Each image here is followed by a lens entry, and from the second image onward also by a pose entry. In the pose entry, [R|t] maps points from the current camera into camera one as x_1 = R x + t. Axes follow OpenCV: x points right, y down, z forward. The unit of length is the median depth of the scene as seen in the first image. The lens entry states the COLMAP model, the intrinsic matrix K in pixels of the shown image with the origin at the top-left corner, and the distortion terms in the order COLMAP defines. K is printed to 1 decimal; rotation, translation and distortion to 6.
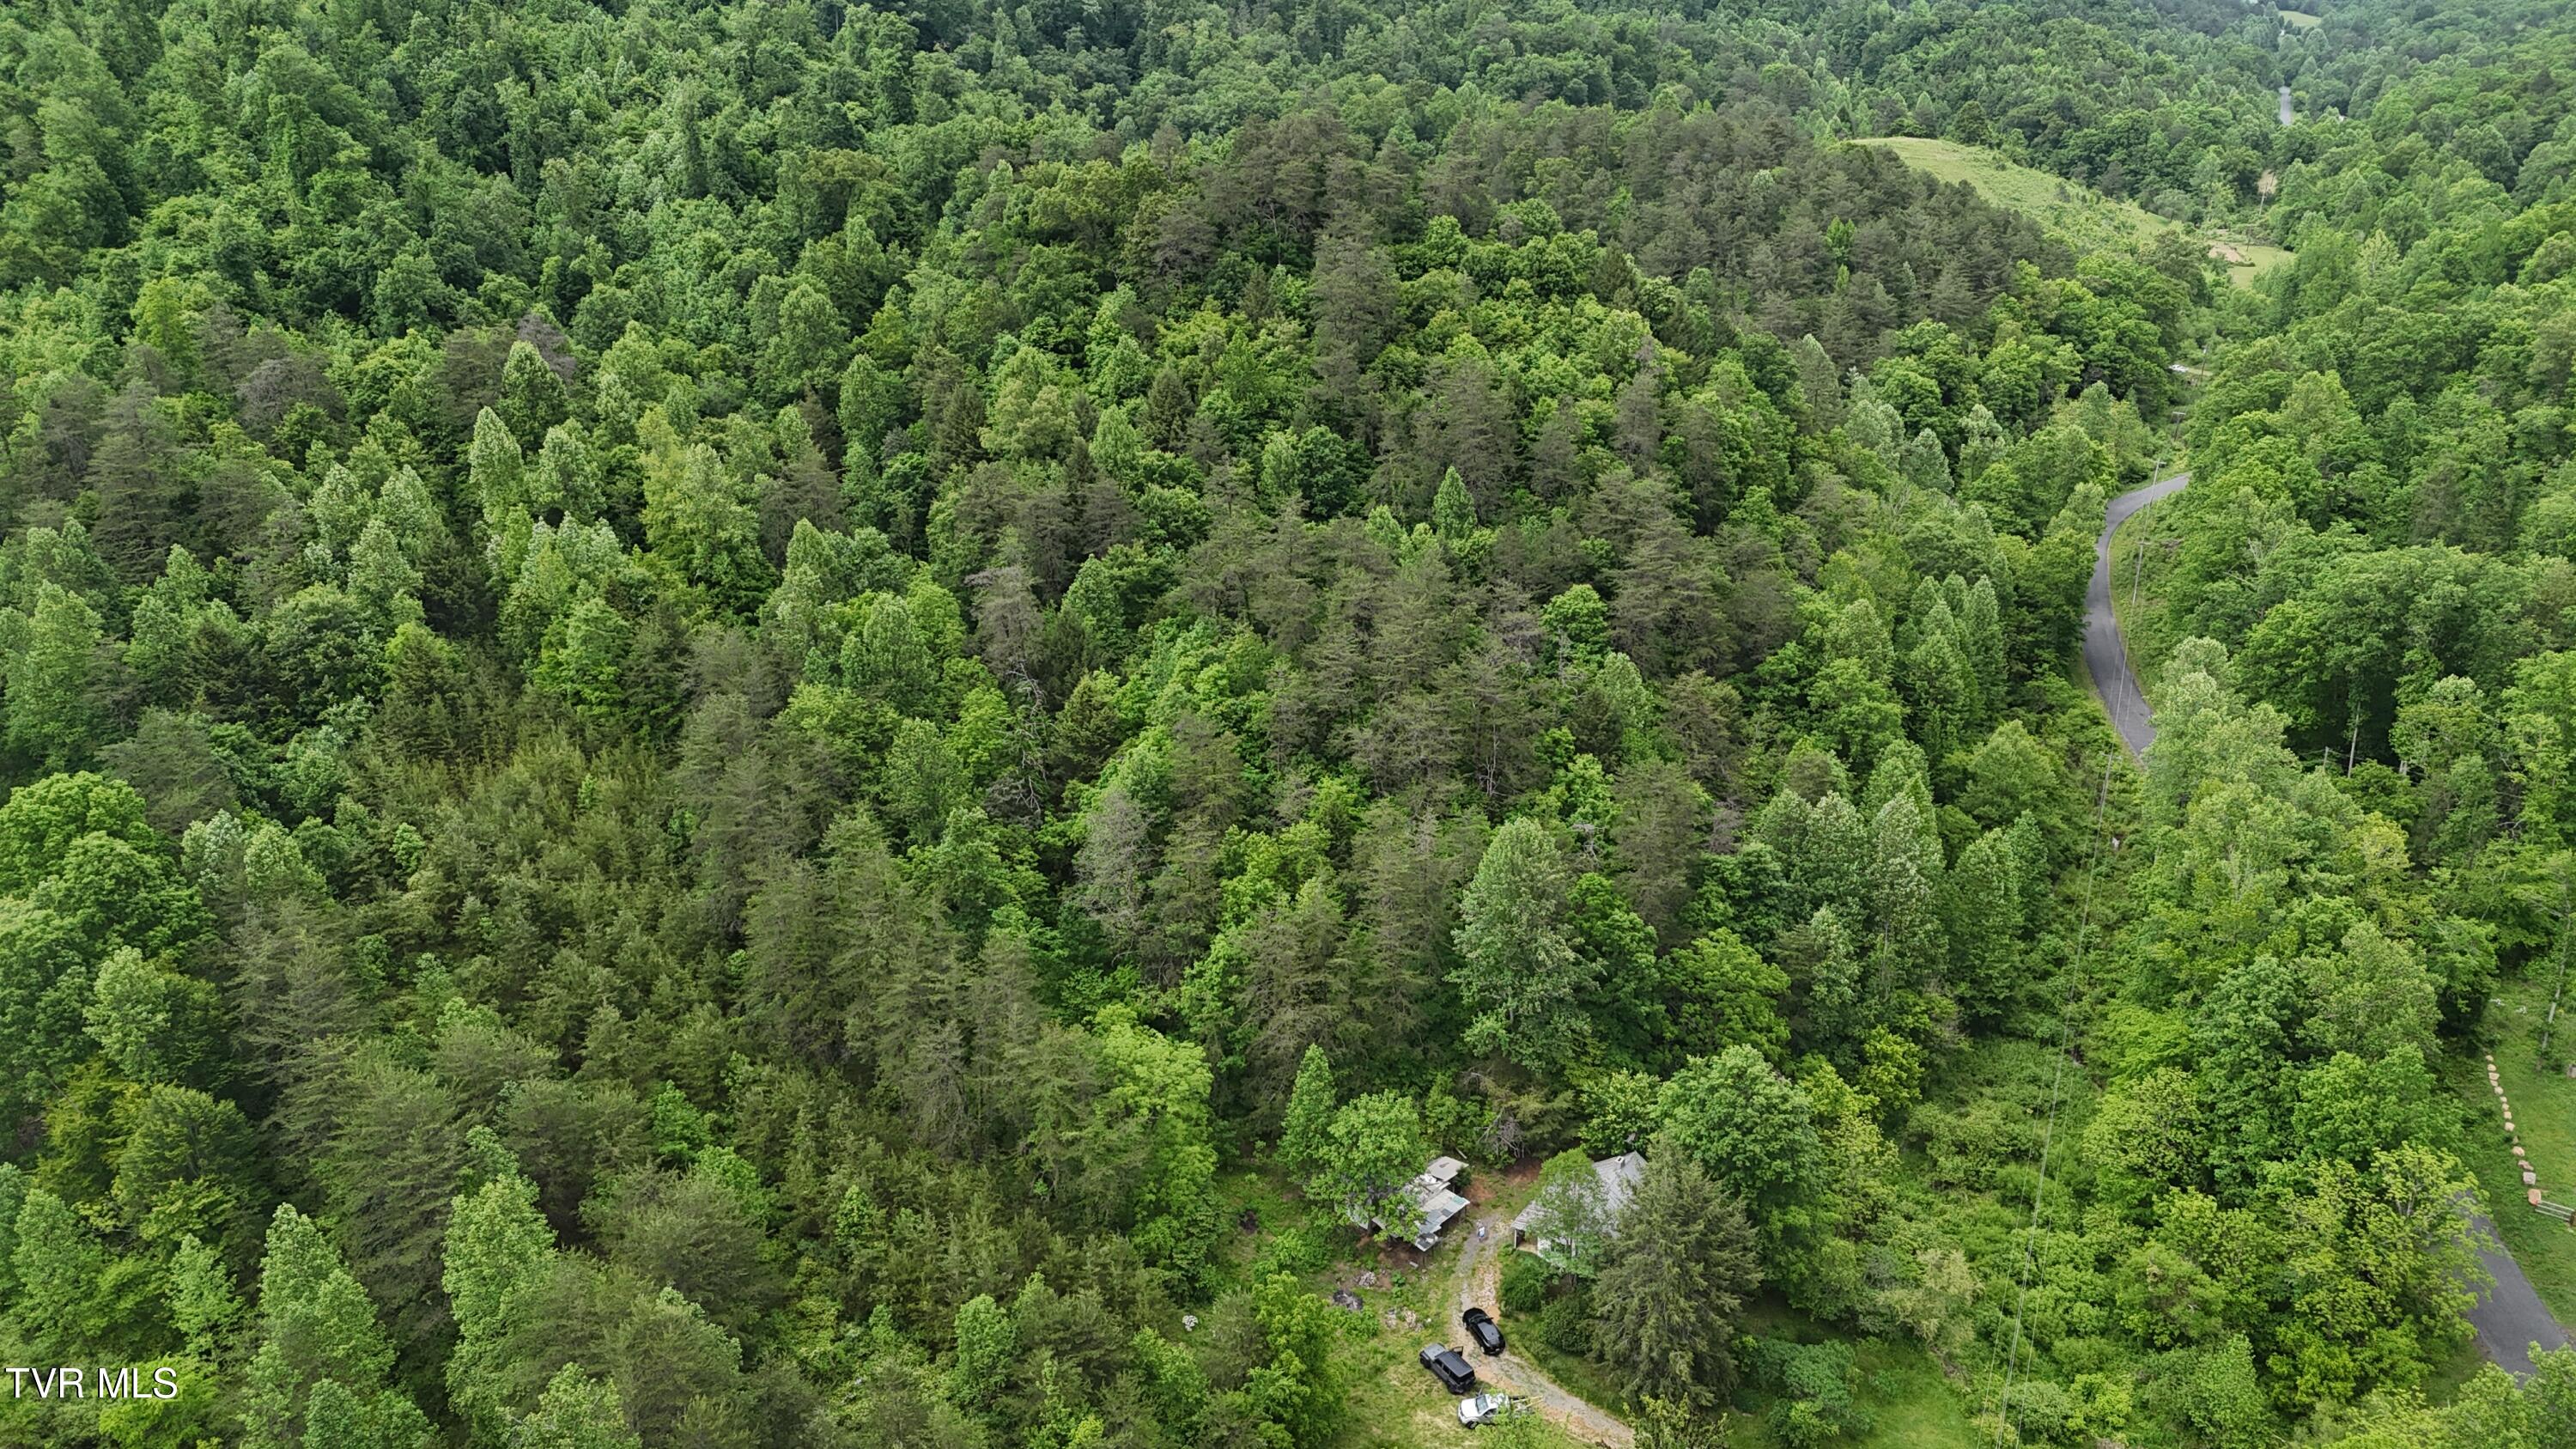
lens RADIAL K [[1893.8, 0, 1290.0], [0, 1893.8, 720.1], [0, 0, 1]] dist [0.066579, -0.054848]
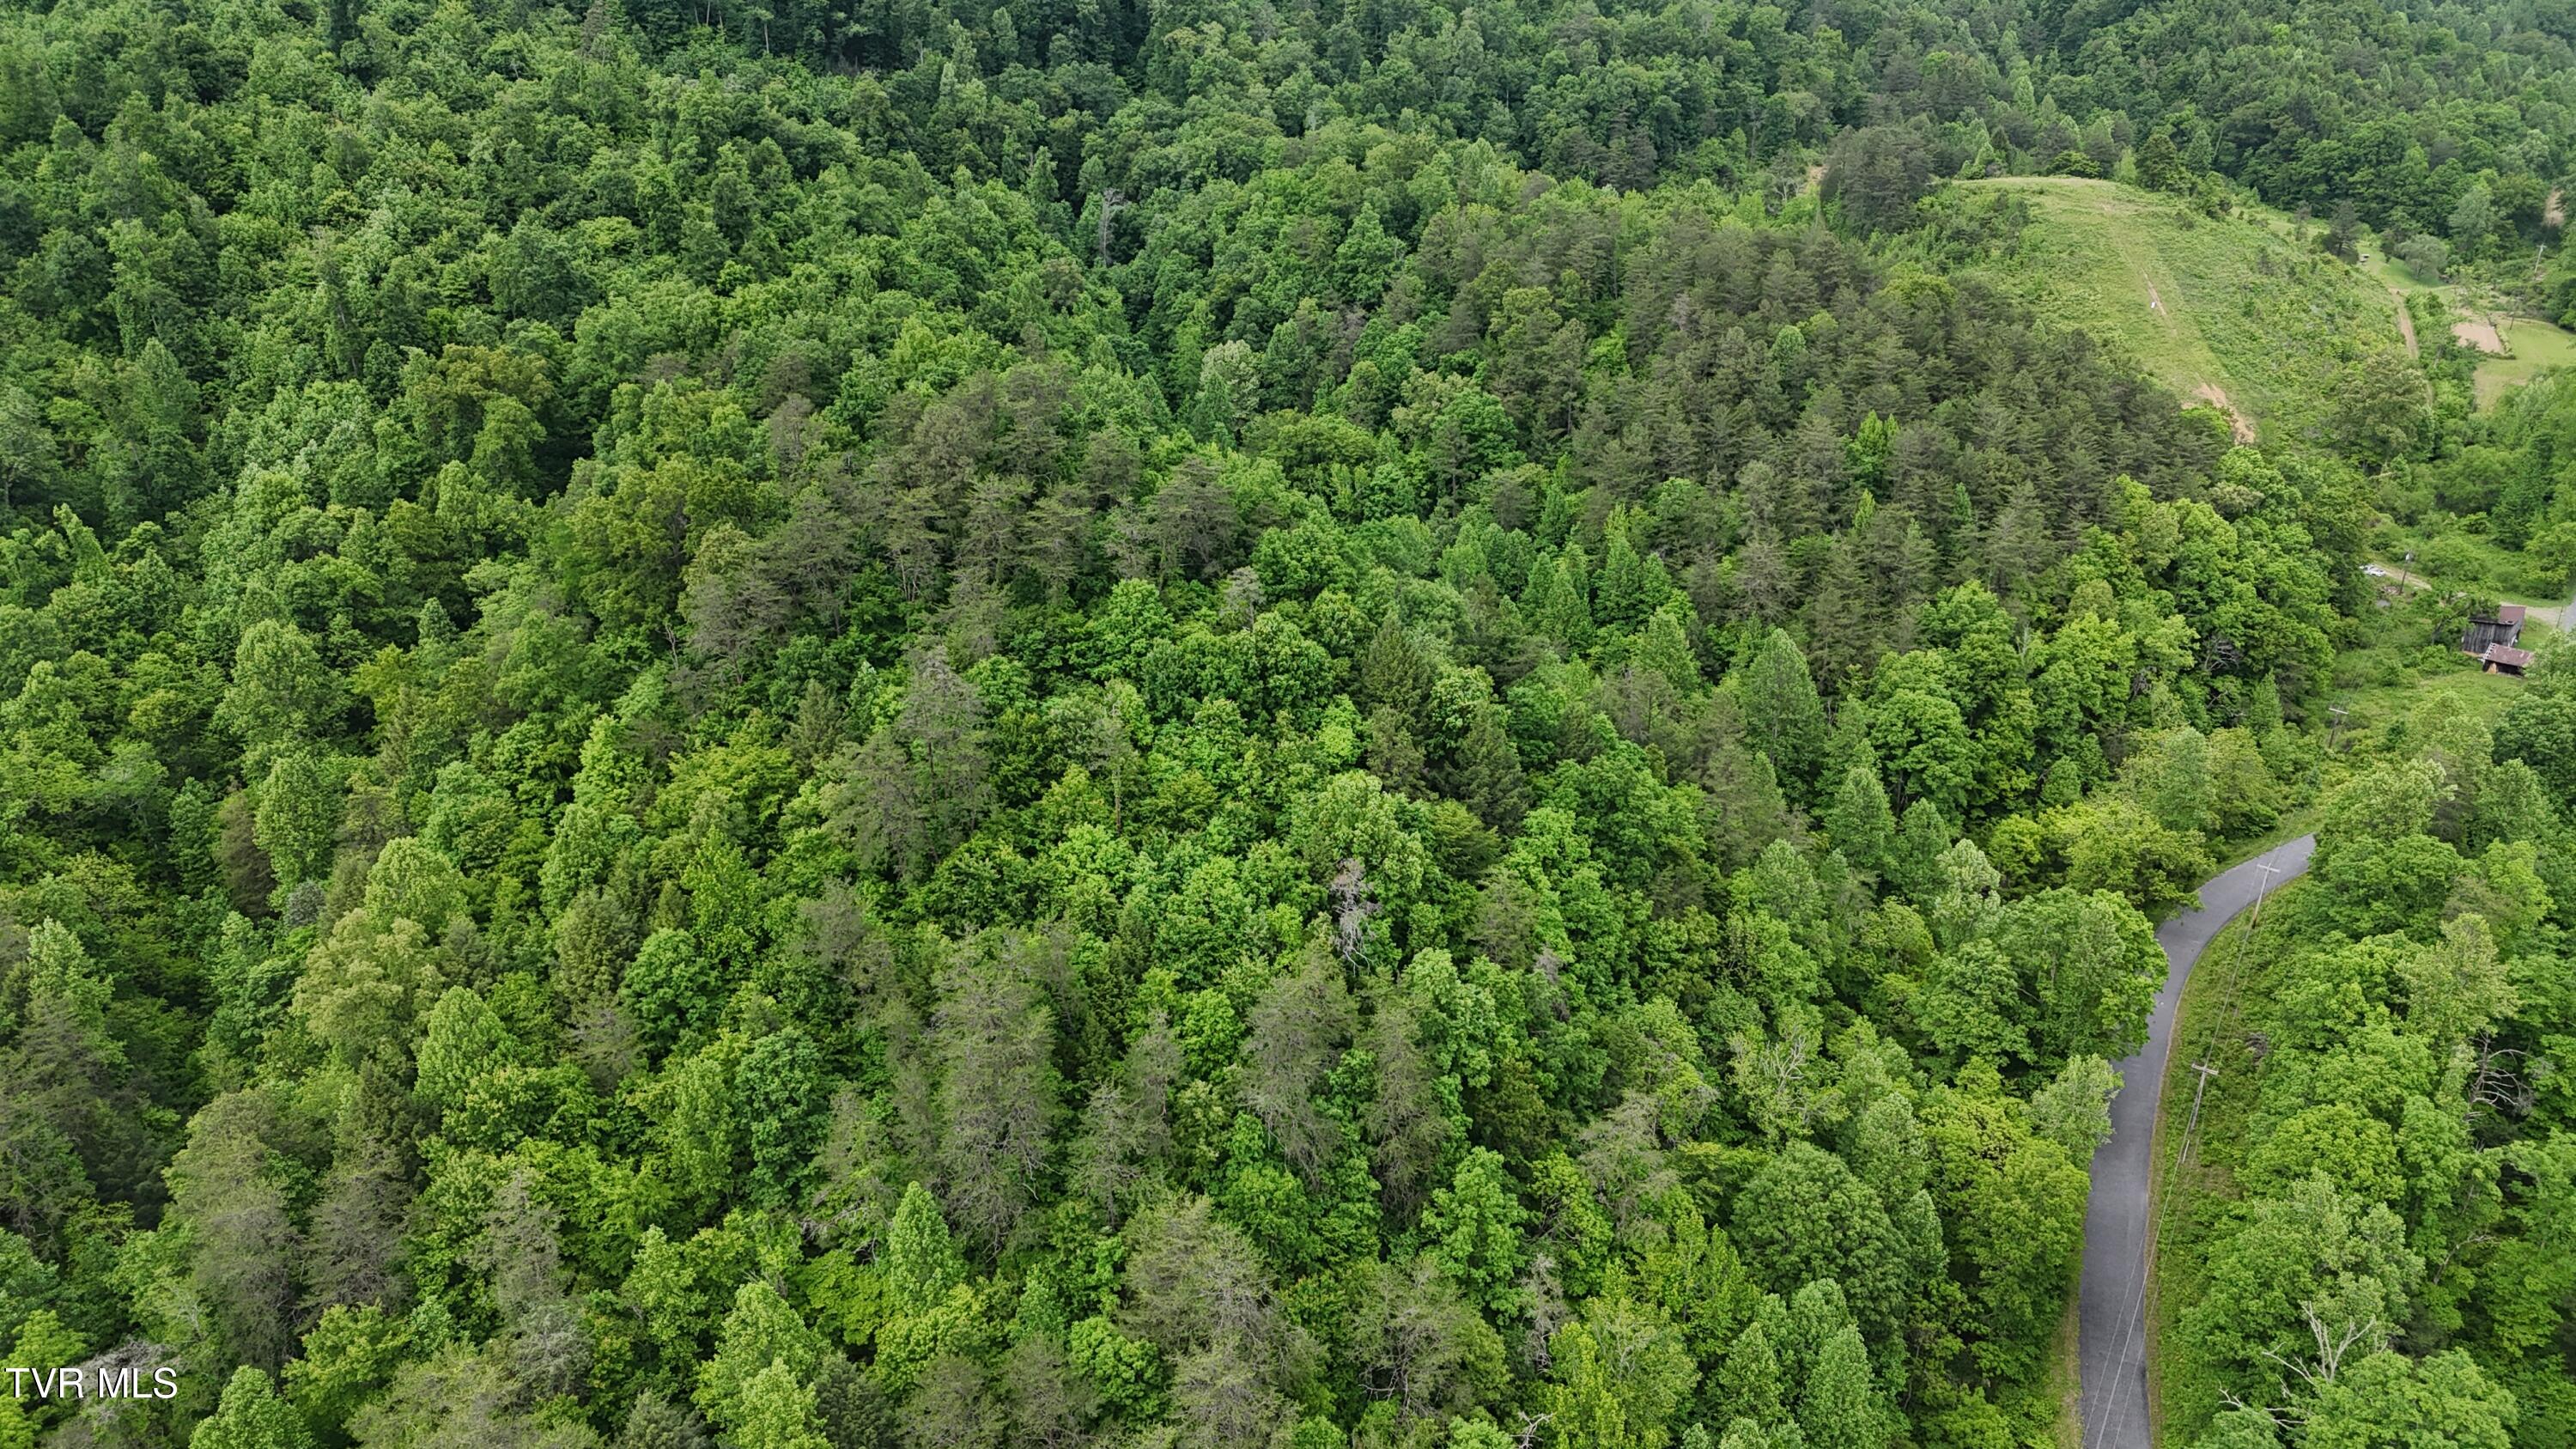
lens RADIAL K [[1893.8, 0, 1290.0], [0, 1893.8, 720.1], [0, 0, 1]] dist [0.066579, -0.054848]
pose [[0.992974, 0.047405, -0.108426, 0.261081], [-0.040659, 0.997147, 0.063603, -0.320376], [0.111132, -0.058748, 0.992068, 0.413912]]
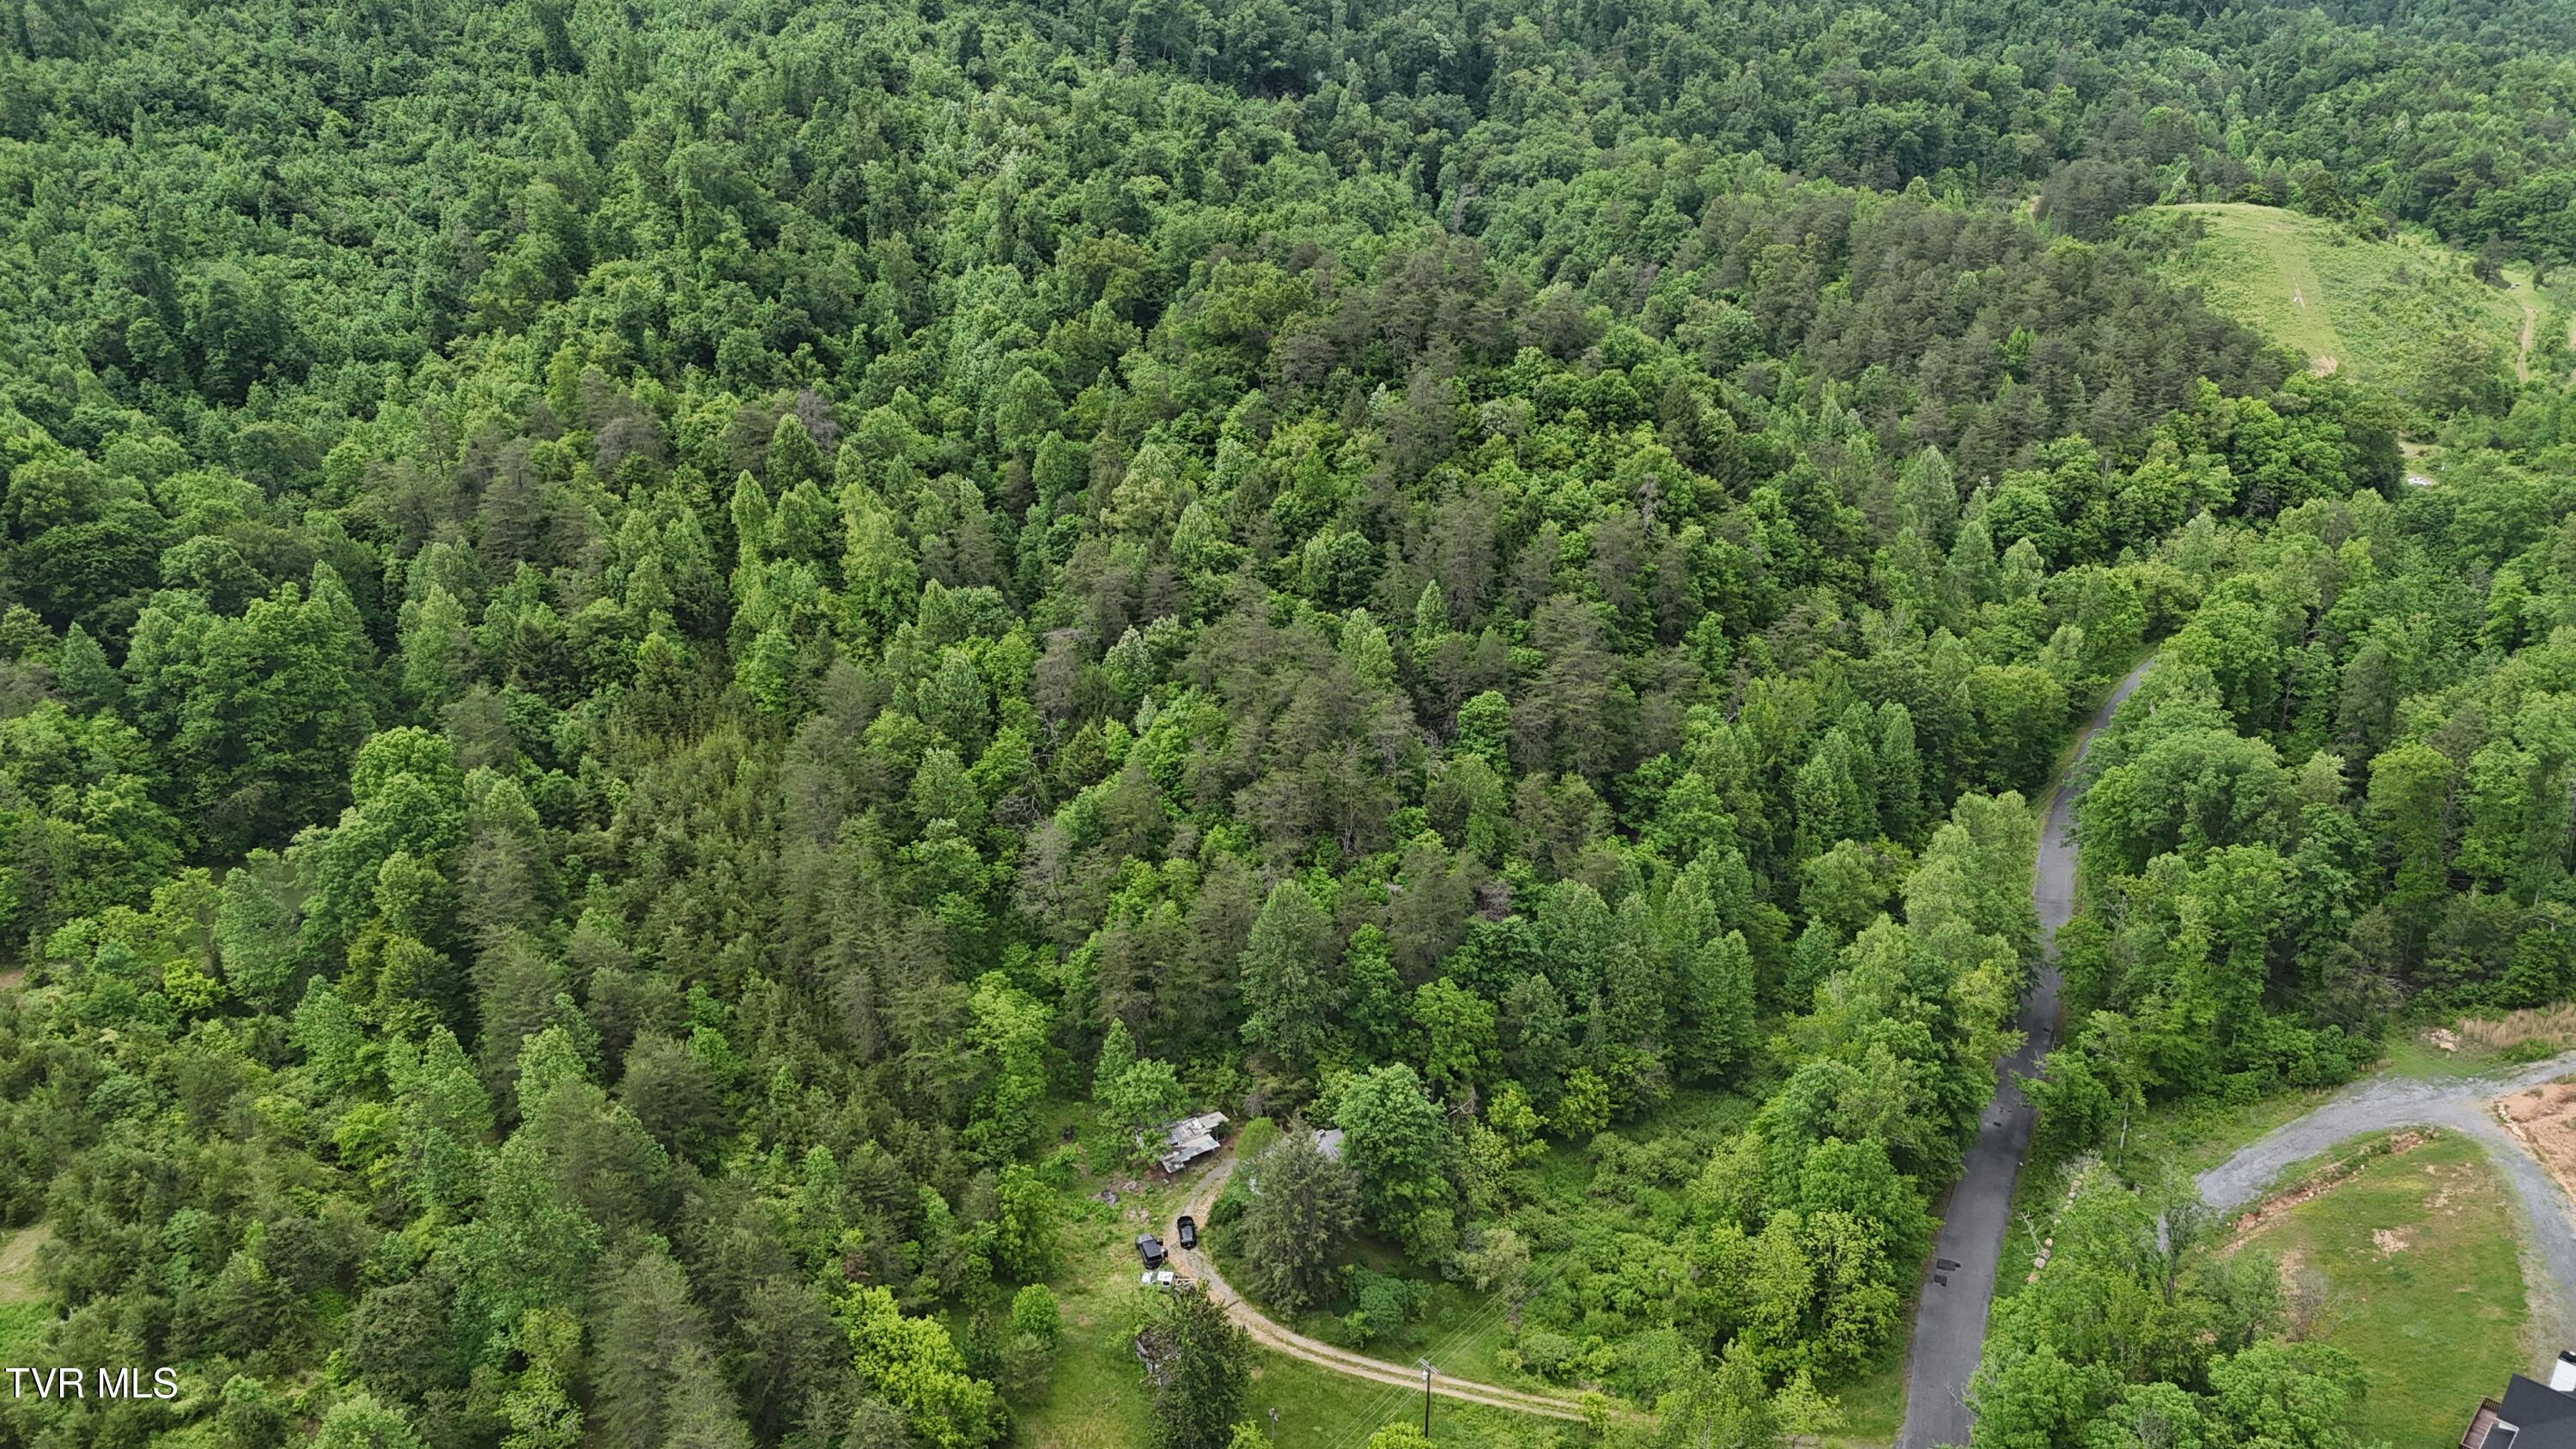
lens RADIAL K [[1893.8, 0, 1290.0], [0, 1893.8, 720.1], [0, 0, 1]] dist [0.066579, -0.054848]
pose [[0.966354, 0.109634, -0.232679, 0.292899], [-0.103182, 0.993867, 0.039760, -0.080884], [0.235611, -0.014414, 0.971741, -0.232981]]
